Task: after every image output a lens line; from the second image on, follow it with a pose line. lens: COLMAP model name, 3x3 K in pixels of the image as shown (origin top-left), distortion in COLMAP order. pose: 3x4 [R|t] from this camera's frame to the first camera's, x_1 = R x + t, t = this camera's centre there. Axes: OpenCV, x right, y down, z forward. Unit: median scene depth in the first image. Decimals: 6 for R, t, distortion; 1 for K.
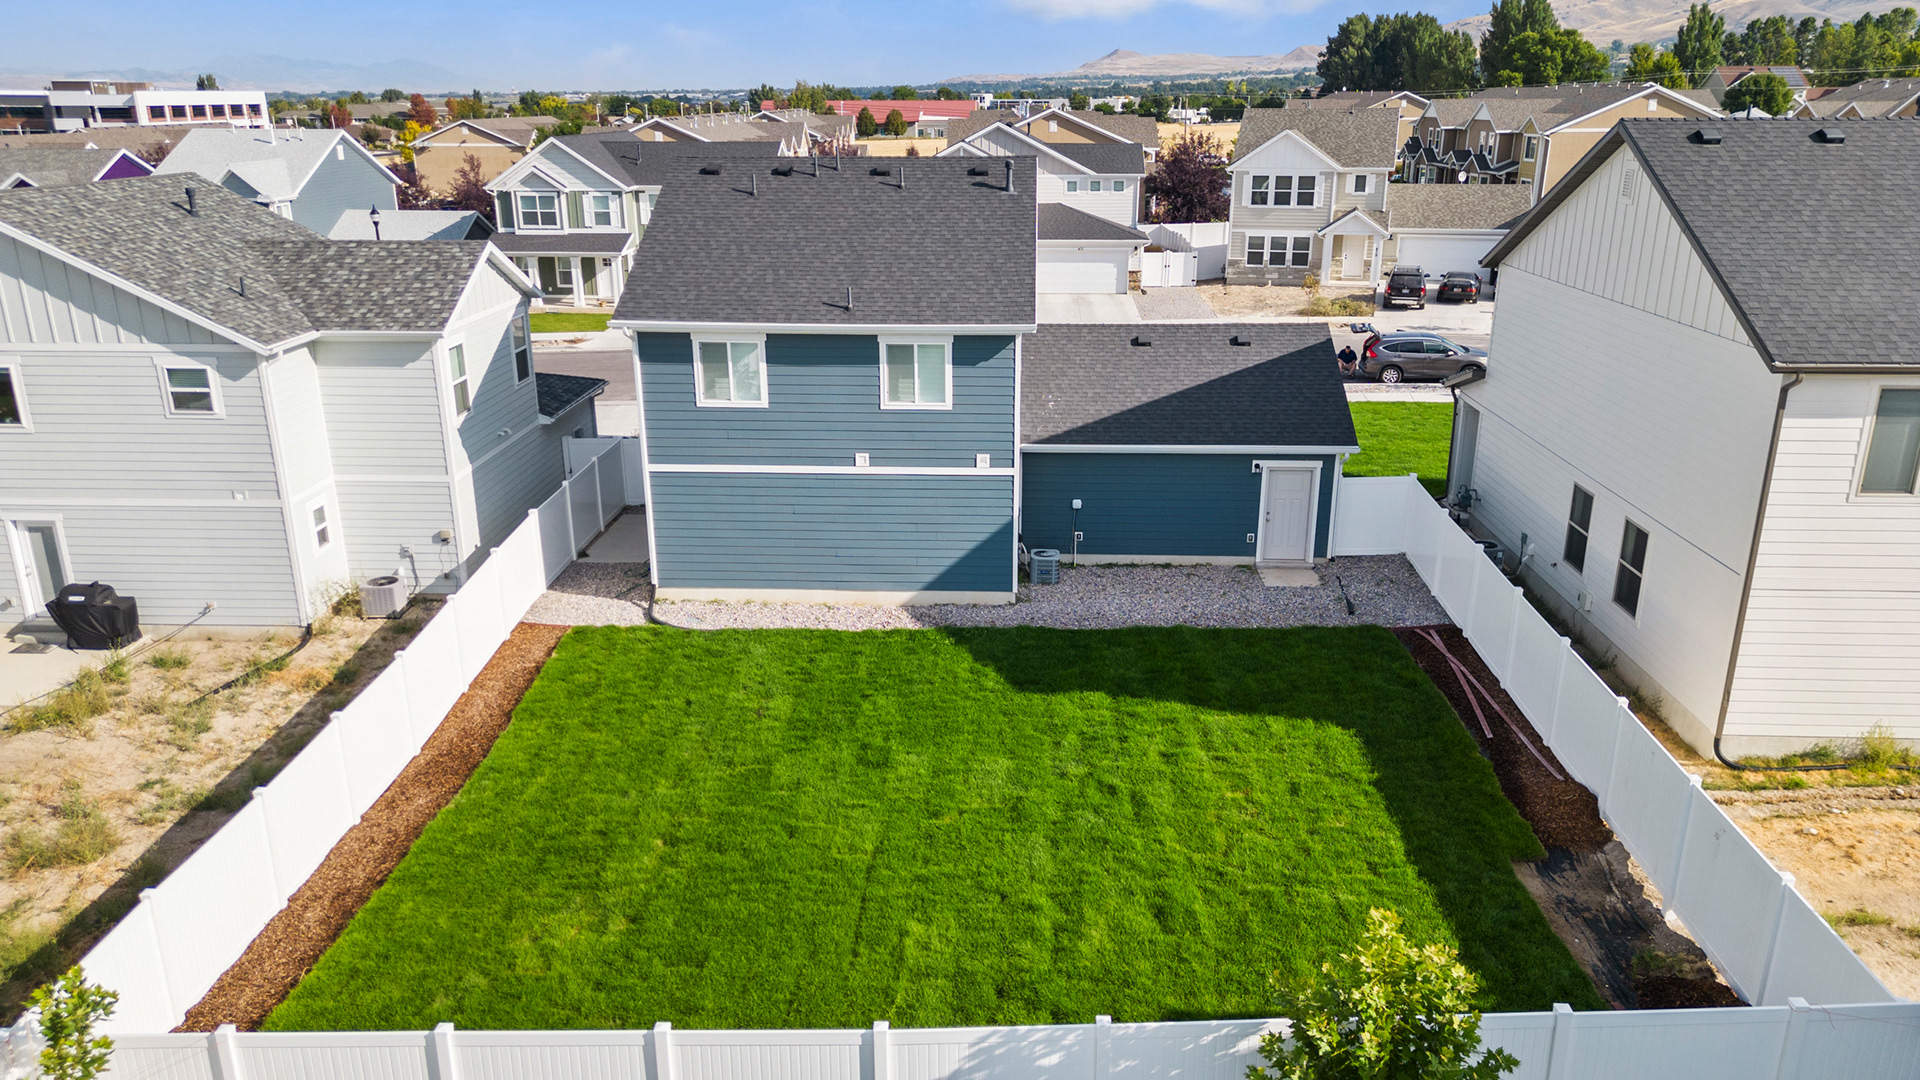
lens RADIAL K [[1337.4, 0, 960.0], [0, 1337.4, 540.0], [0, 0, 1]] dist [0.069153, -0.068360]
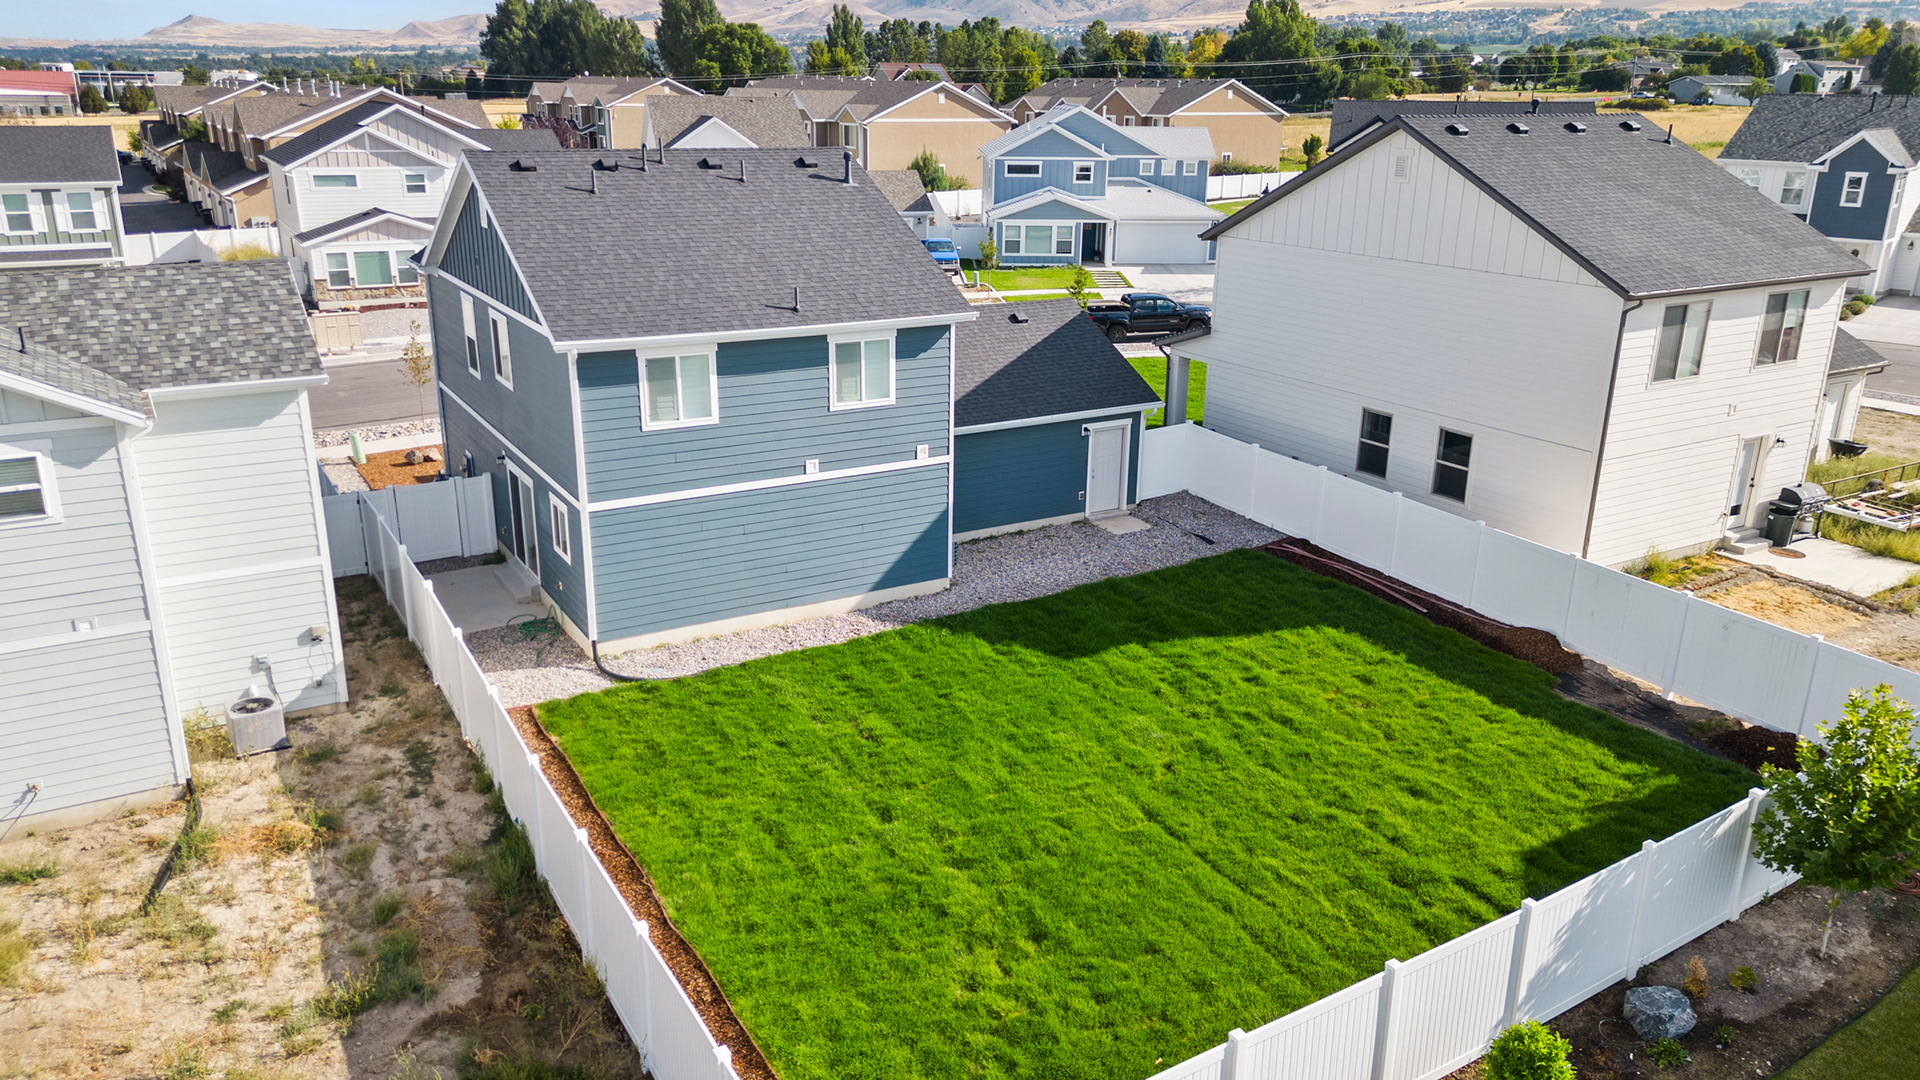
lens RADIAL K [[1371.5, 0, 960.0], [0, 1371.5, 540.0], [0, 0, 1]] dist [0.069767, -0.064630]
pose [[0.836158, -0.158613, 0.525055, -0.512115], [0.156736, 0.986454, 0.048392, -0.039342], [-0.525618, 0.041832, 0.849692, 0.113340]]
